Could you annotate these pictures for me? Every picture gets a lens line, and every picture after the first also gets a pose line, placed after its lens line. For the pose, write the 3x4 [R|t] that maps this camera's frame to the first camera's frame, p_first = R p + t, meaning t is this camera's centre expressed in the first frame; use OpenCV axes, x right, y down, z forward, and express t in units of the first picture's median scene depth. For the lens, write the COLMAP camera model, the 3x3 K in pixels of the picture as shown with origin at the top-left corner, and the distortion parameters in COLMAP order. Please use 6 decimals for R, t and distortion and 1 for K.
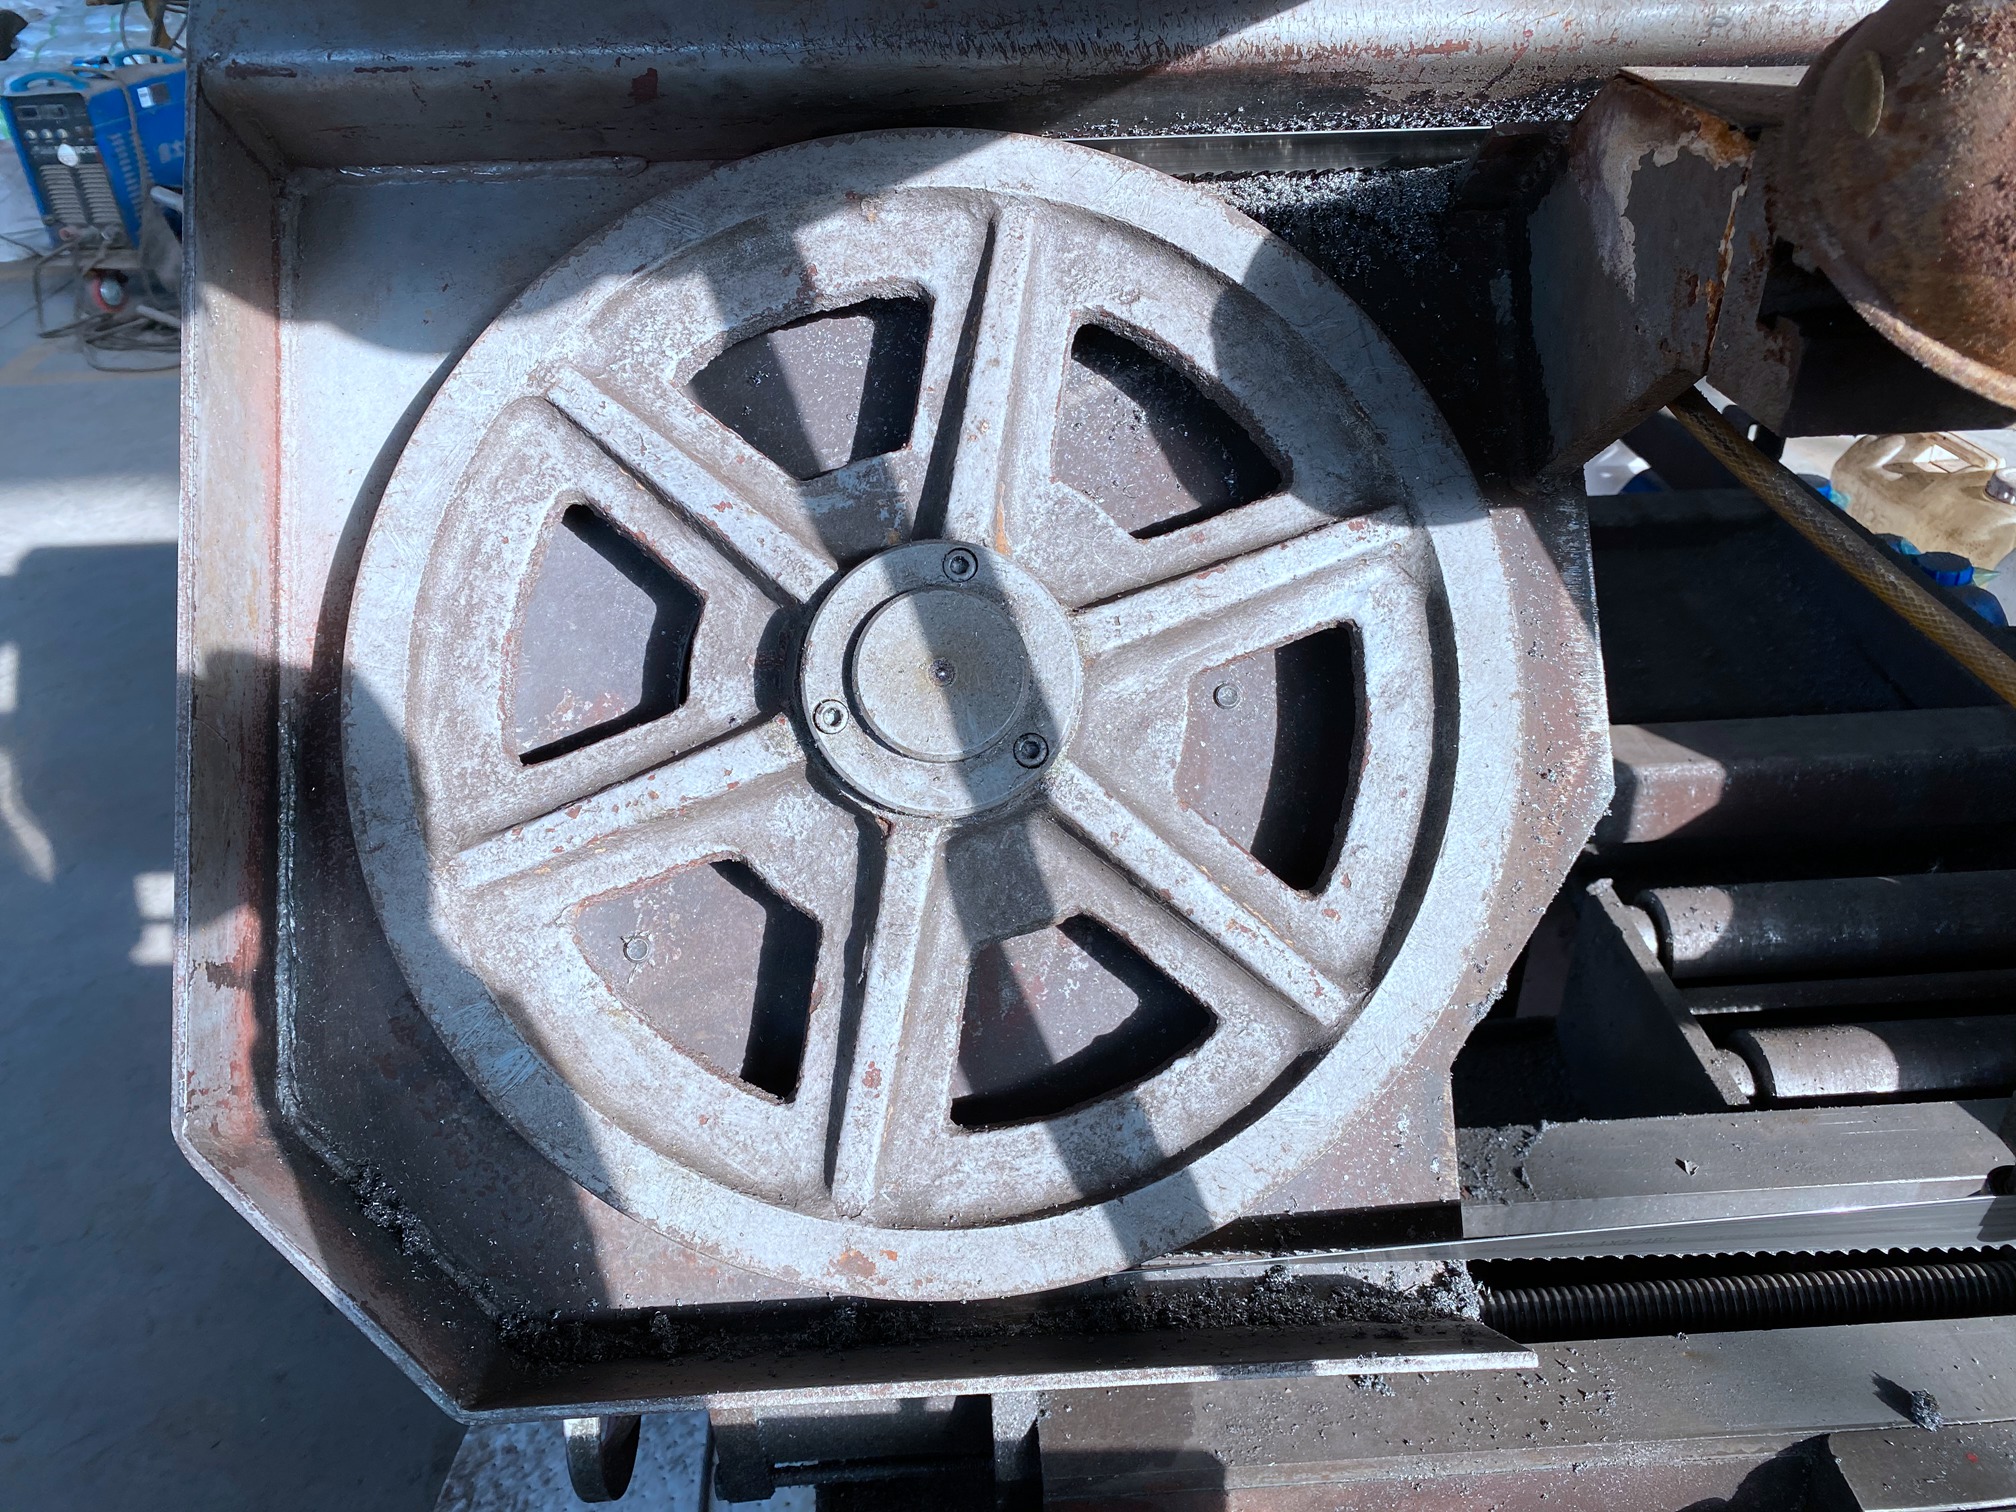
lens RADIAL K [[1602.4, 0, 970.1], [0, 1602.4, 691.8], [0, 0, 1]] dist [-0.001464, 0.009111]
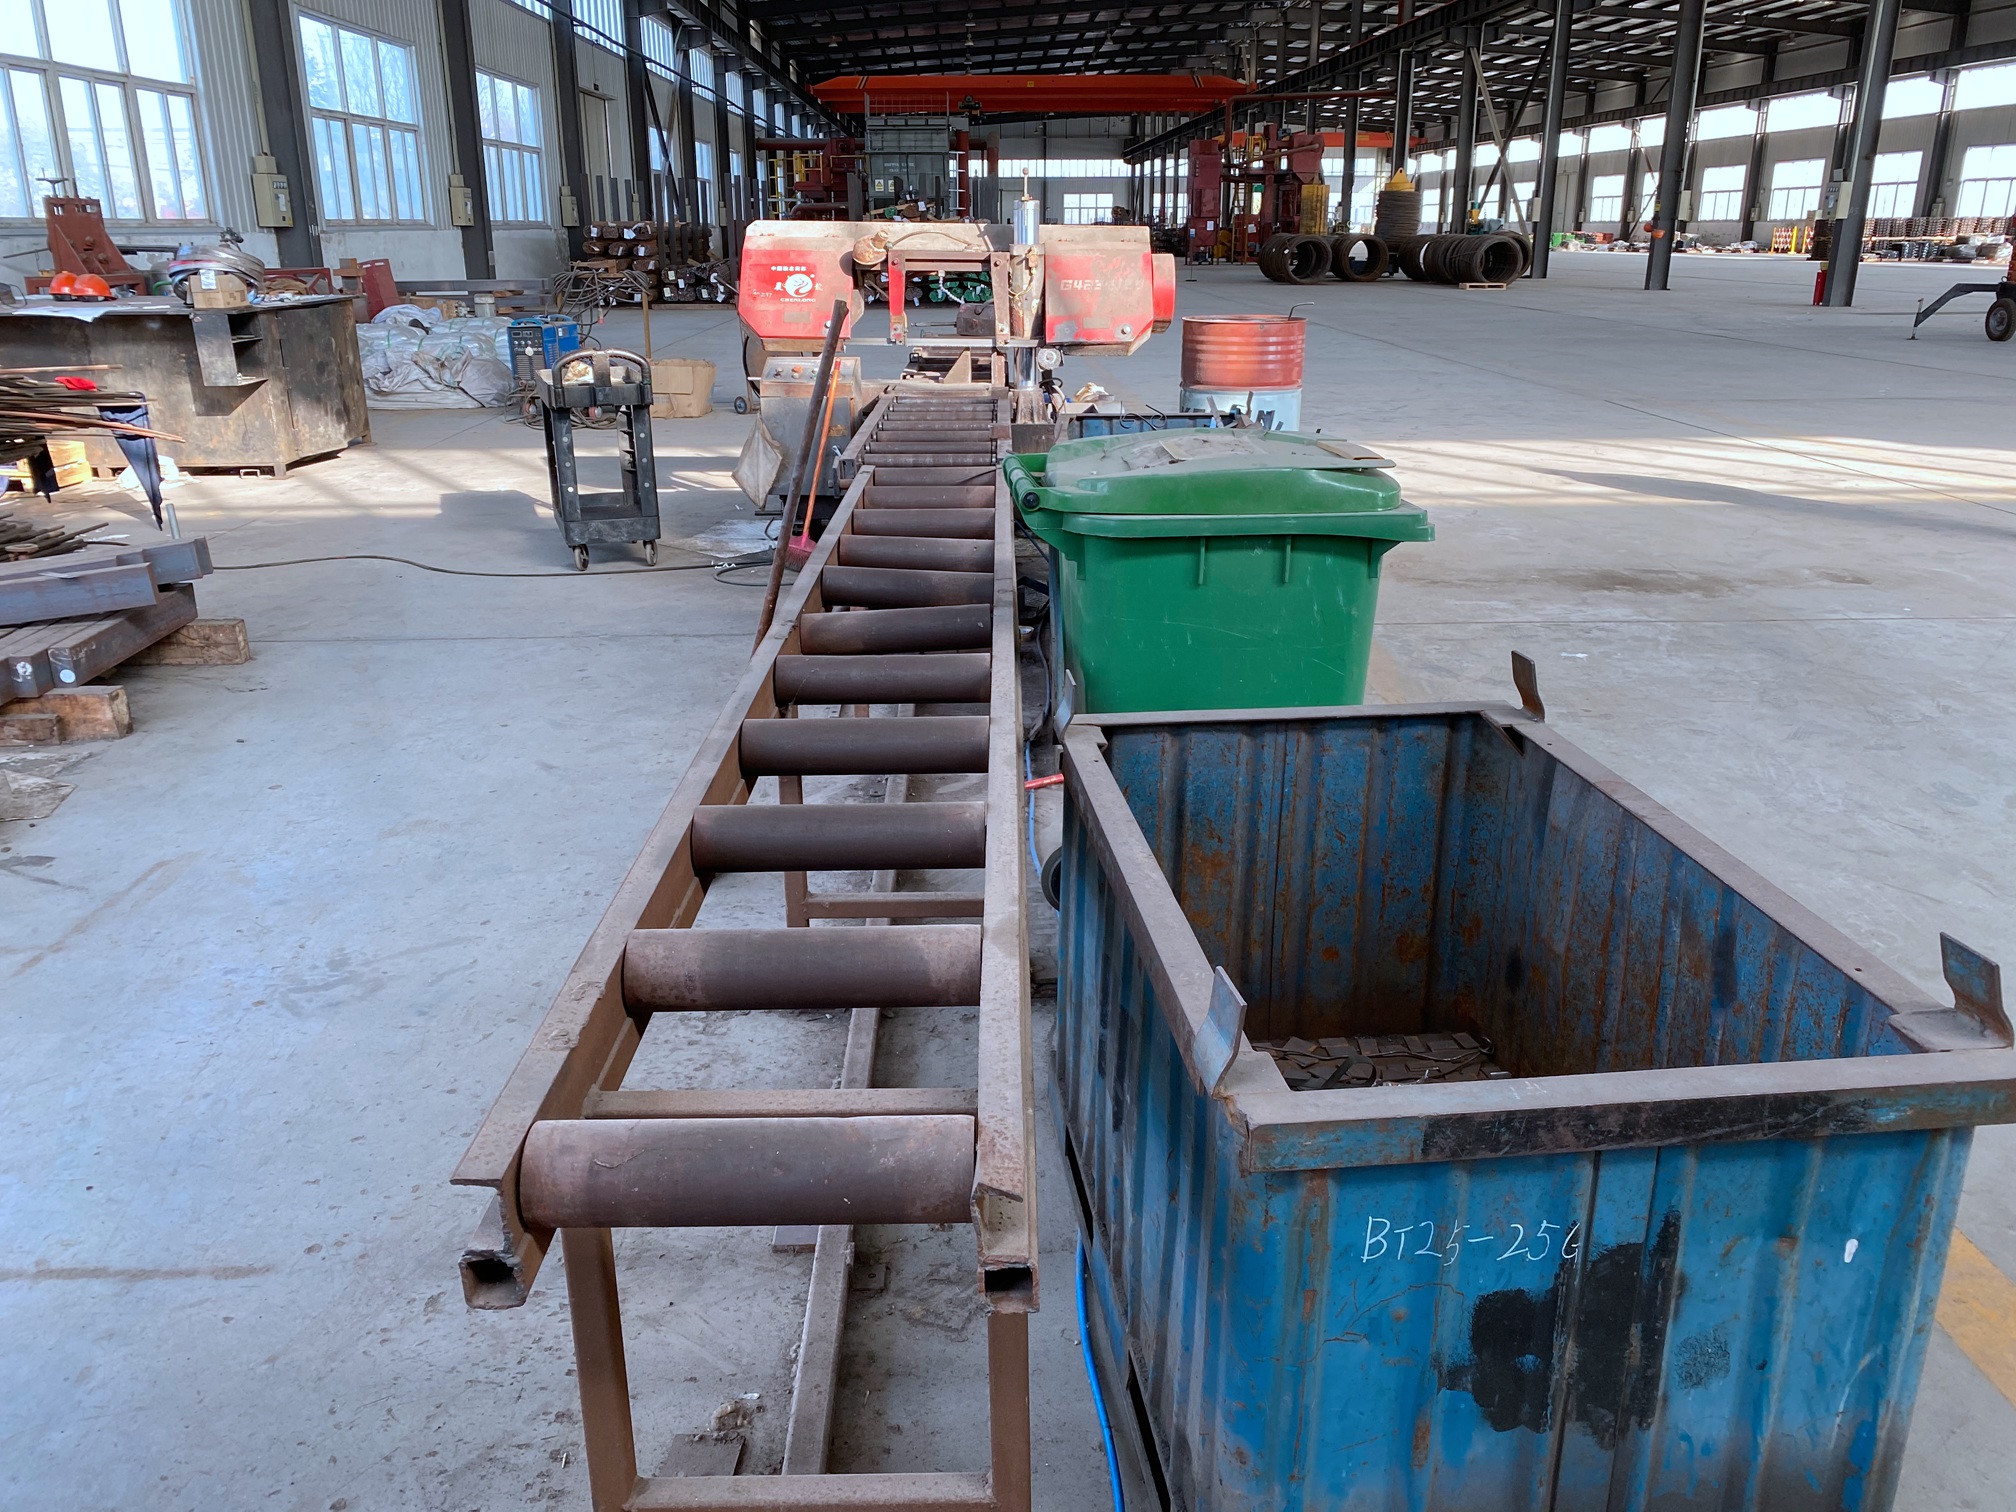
lens RADIAL K [[1572.1, 0, 1009.2], [0, 1572.1, 704.9], [0, 0, 1]] dist [0.038924, -0.055333]
pose [[0.998831, 0.045308, -0.016838, 1.291720], [-0.047909, 0.974203, -0.220530, 3.829489], [0.006412, 0.221078, 0.975235, -6.818344]]
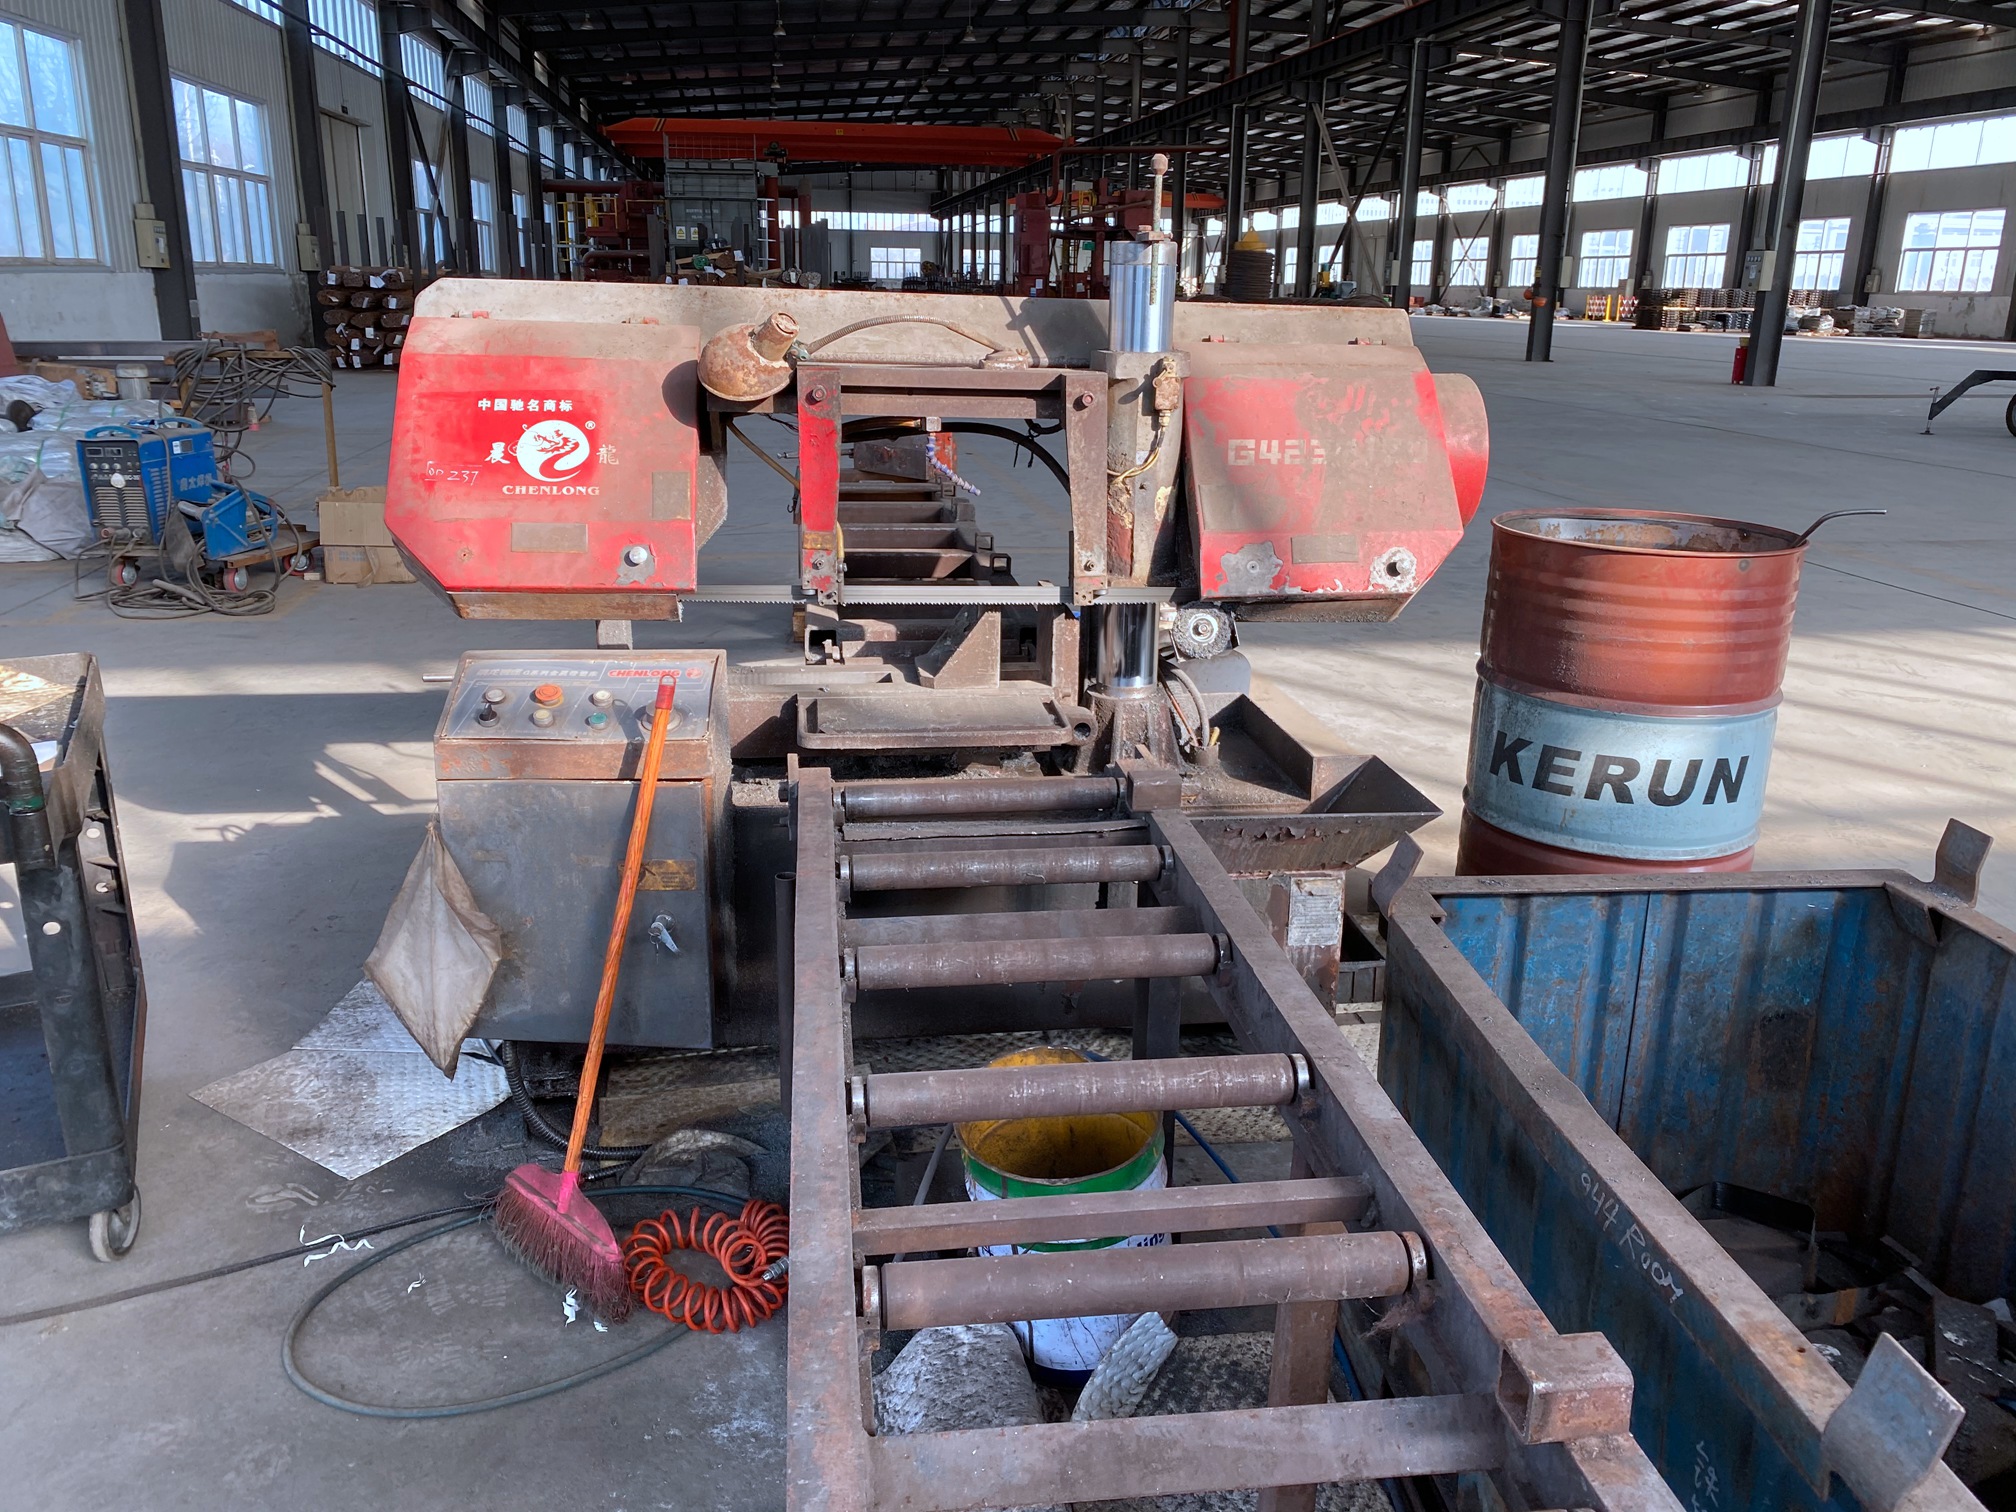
lens RADIAL K [[1556.0, 0, 1006.0], [0, 1556.0, 708.7], [0, 0, 1]] dist [0.038934, -0.043104]
pose [[0.994188, 0.029305, 0.103592, 0.550798], [-0.002547, 0.968371, -0.249501, 1.231827], [-0.107627, 0.247787, 0.962818, -2.285007]]
